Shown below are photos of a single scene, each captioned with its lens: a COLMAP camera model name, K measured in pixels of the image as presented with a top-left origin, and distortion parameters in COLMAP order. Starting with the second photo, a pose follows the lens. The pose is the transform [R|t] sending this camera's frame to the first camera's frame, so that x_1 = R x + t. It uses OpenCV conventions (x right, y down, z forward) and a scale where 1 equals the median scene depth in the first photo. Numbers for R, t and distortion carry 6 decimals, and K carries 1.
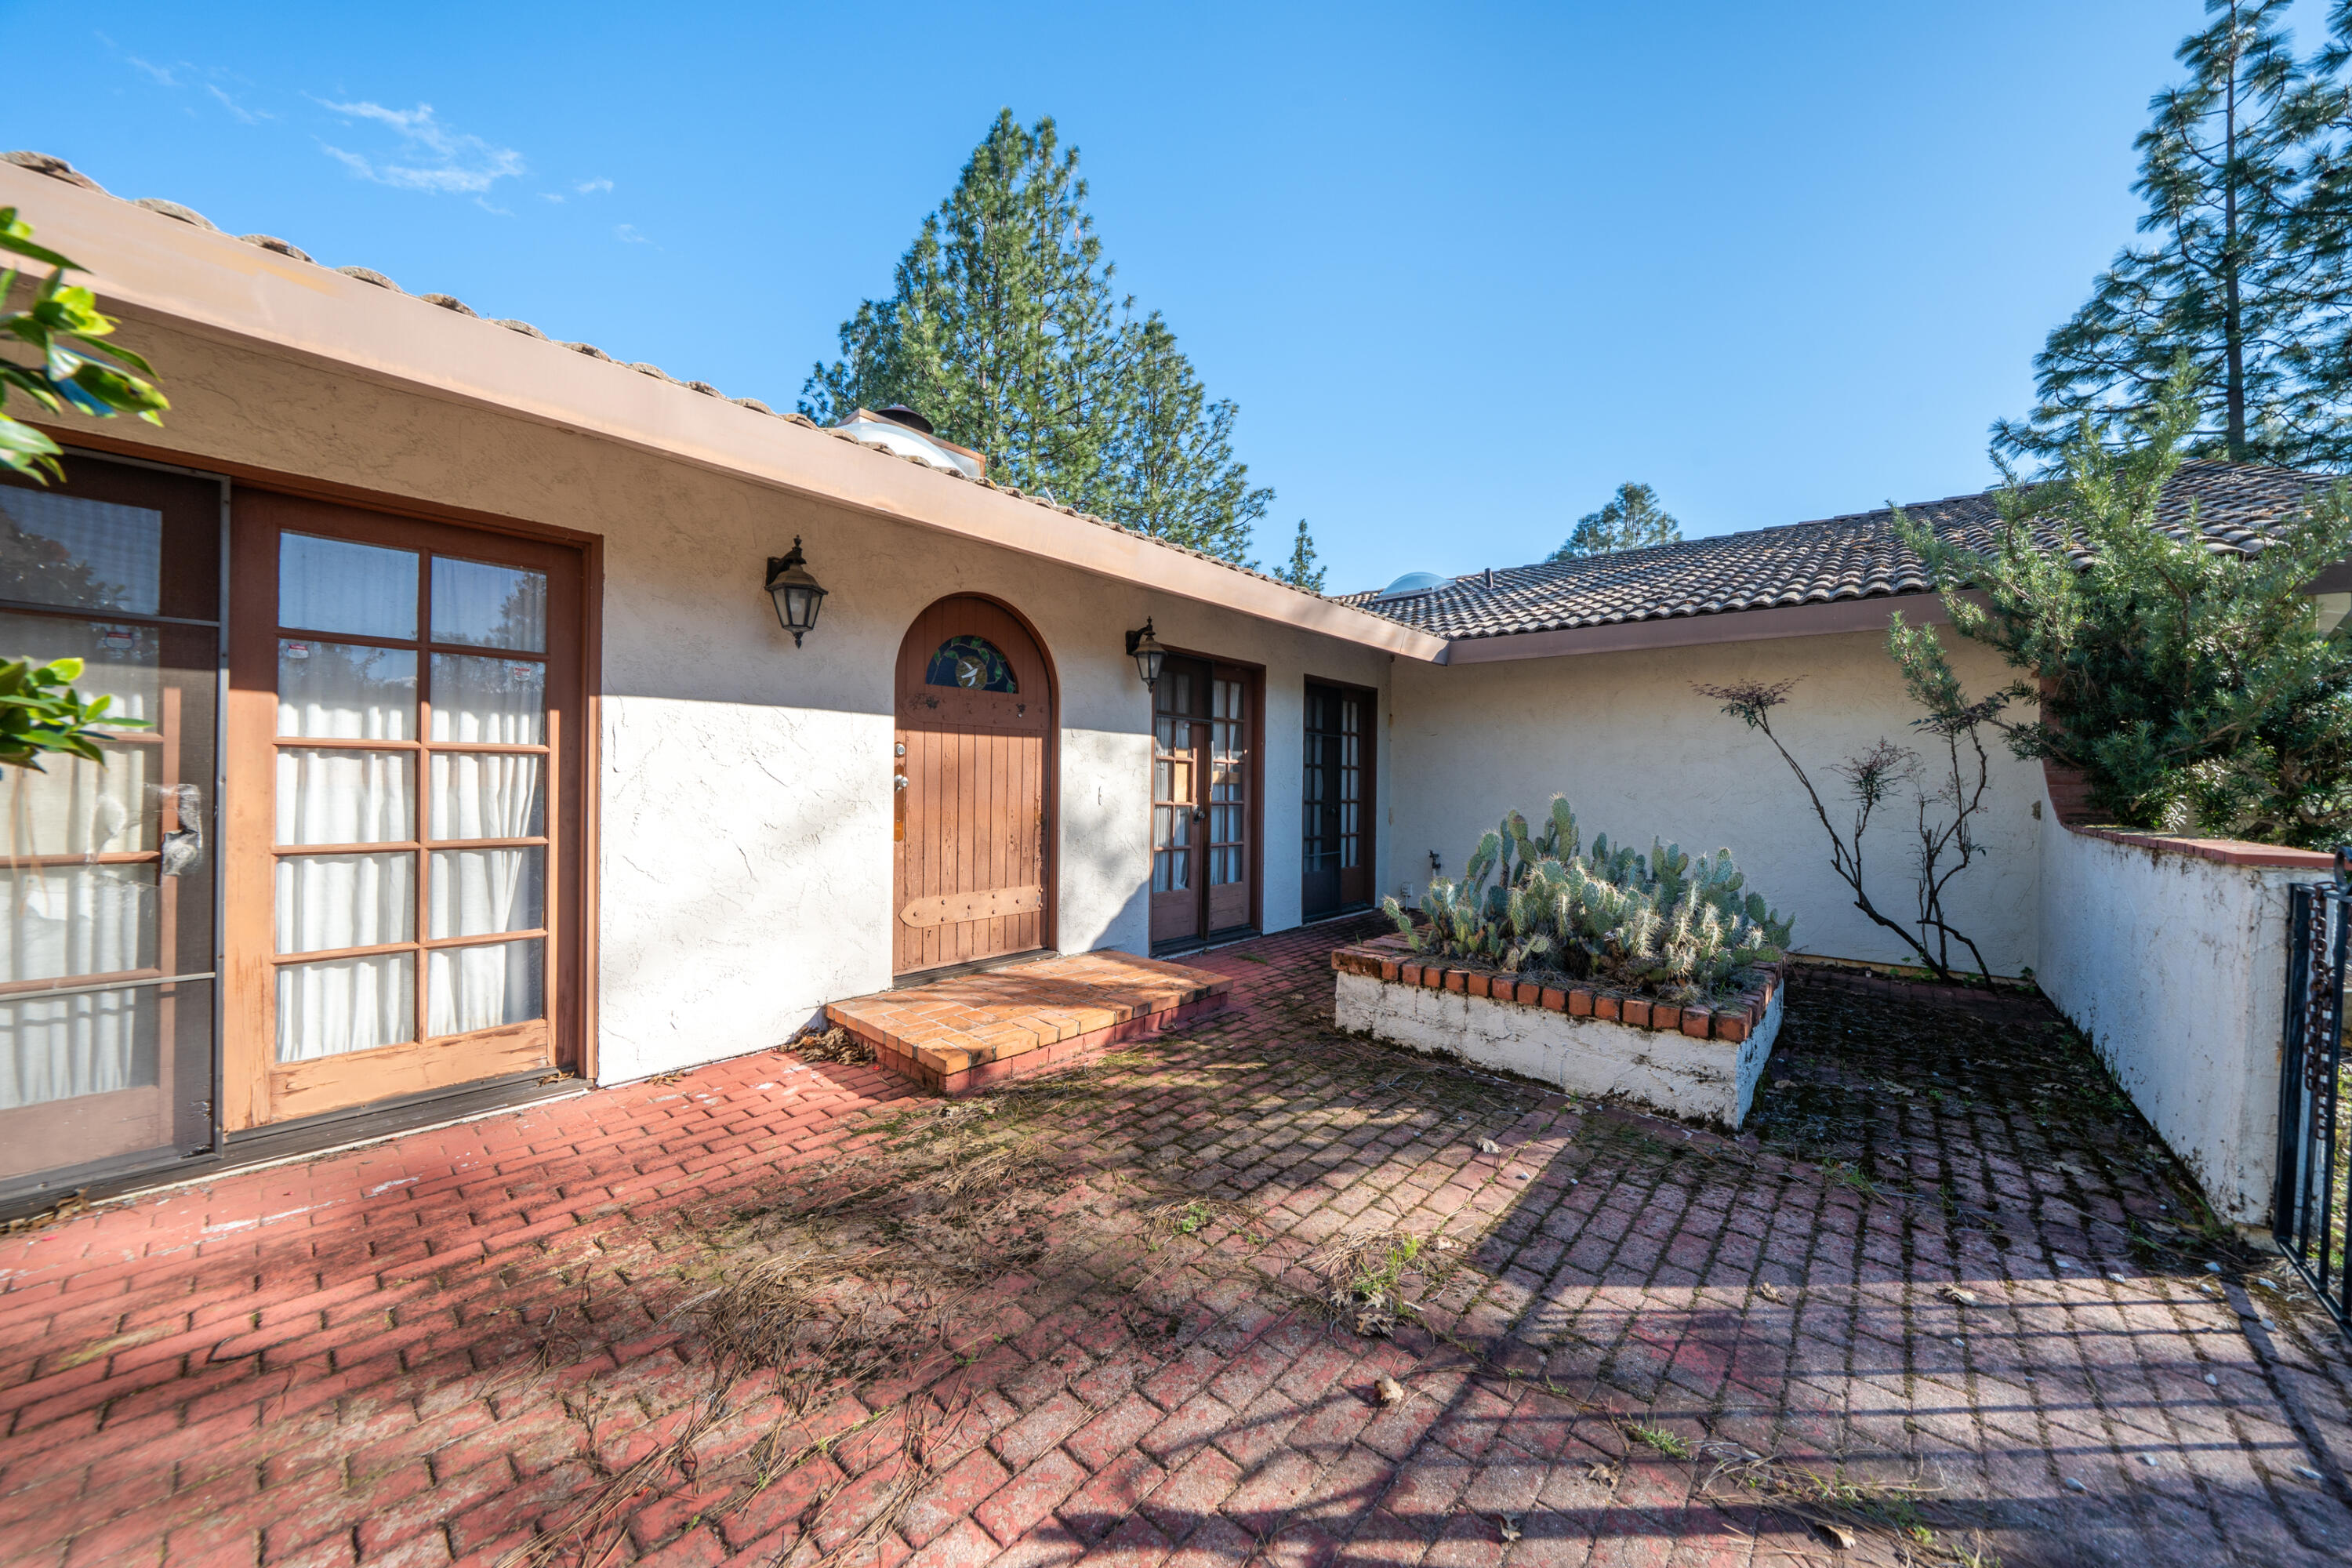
lens RADIAL K [[820.2, 0, 1174.4], [0, 820.2, 798.4], [0, 0, 1]] dist [-0.010775, -0.000288]
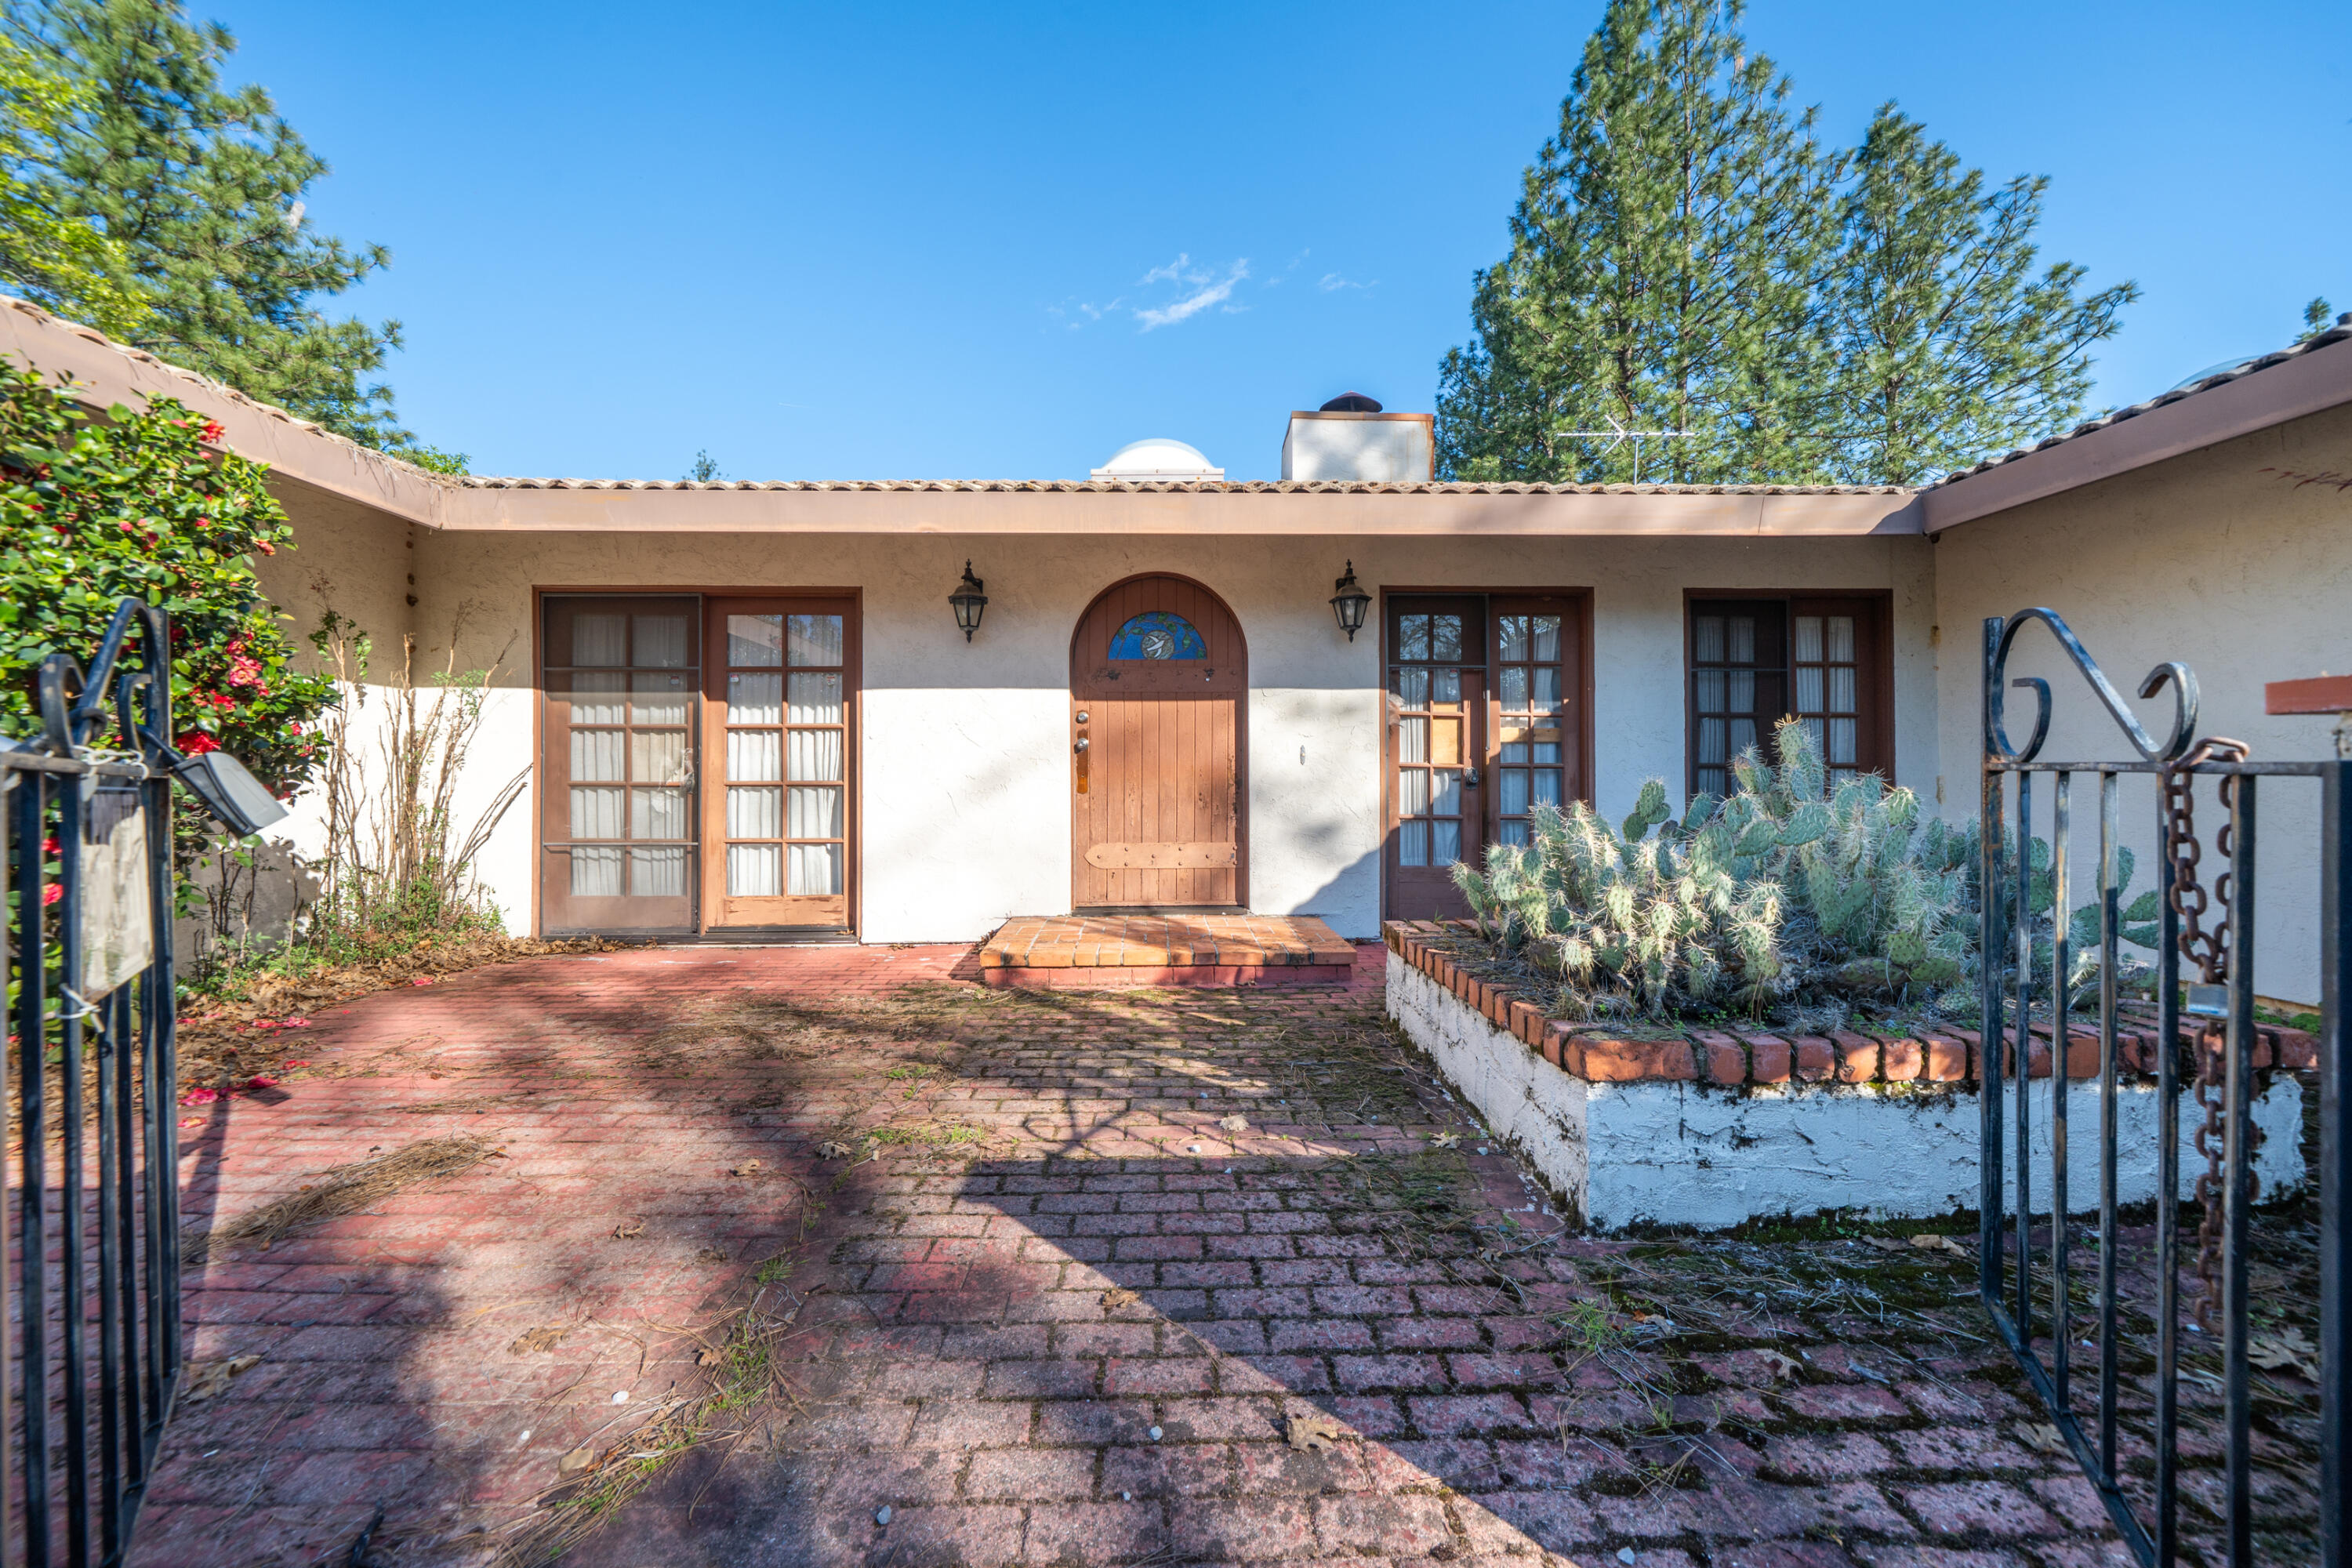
lens RADIAL K [[879.6, 0, 1174.7], [0, 879.6, 795.3], [0, 0, 1]] dist [-0.001853, -0.000527]
pose [[0.677418, -0.001809, -0.735597, 0.895174], [-0.004278, 0.999970, -0.006400, 0.079765], [0.735586, 0.007482, 0.677390, 0.292158]]
